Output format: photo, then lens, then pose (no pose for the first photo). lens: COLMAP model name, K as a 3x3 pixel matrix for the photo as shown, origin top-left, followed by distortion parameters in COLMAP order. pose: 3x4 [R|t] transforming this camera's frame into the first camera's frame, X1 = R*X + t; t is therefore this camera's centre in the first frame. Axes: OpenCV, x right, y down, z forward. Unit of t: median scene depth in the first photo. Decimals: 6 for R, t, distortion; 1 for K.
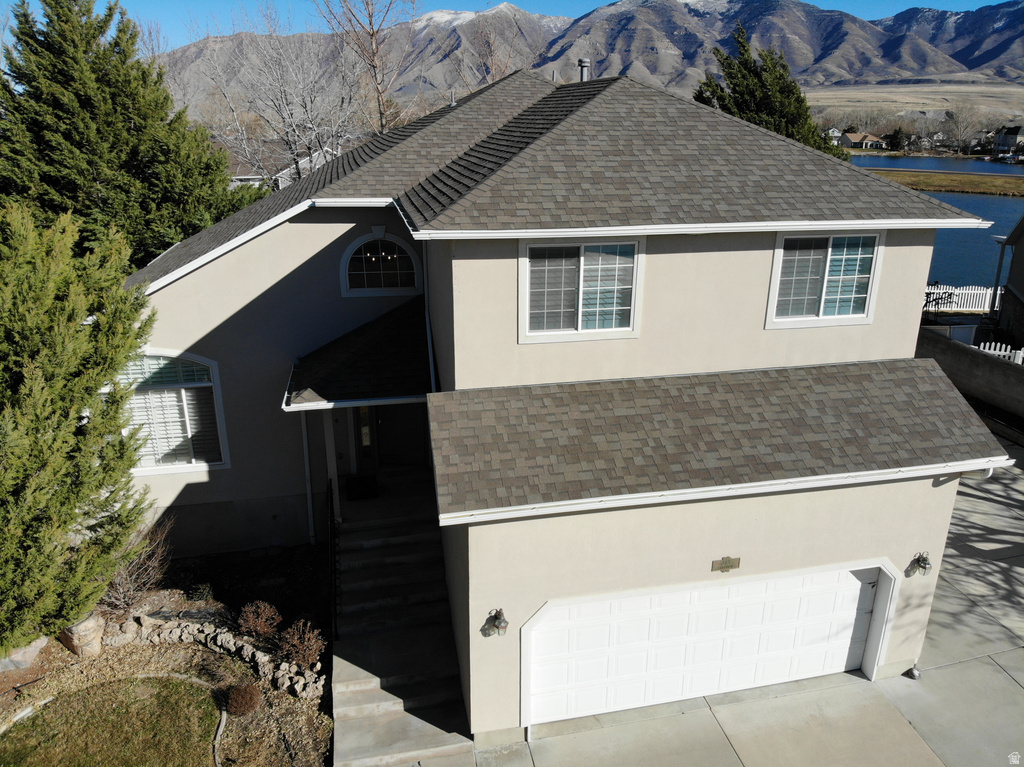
lens RADIAL K [[760.3, 0, 499.4], [0, 760.3, 369.3], [0, 0, 1]] dist [0.036758, -0.134437]
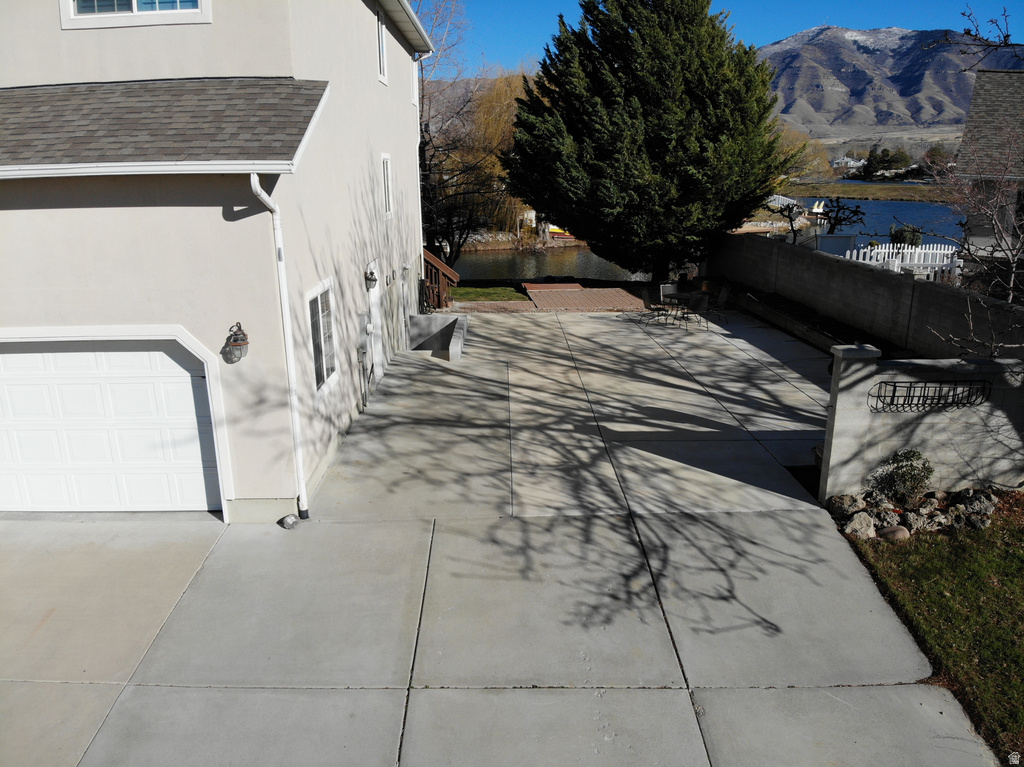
lens RADIAL K [[760.3, 0, 514.6], [0, 760.3, 373.8], [0, 0, 1]] dist [0.036758, -0.134437]
pose [[0.985235, 0.042005, -0.165977, 0.940908], [-0.048649, 0.998161, -0.036167, 0.305632], [0.164152, 0.043707, 0.985466, 0.343576]]
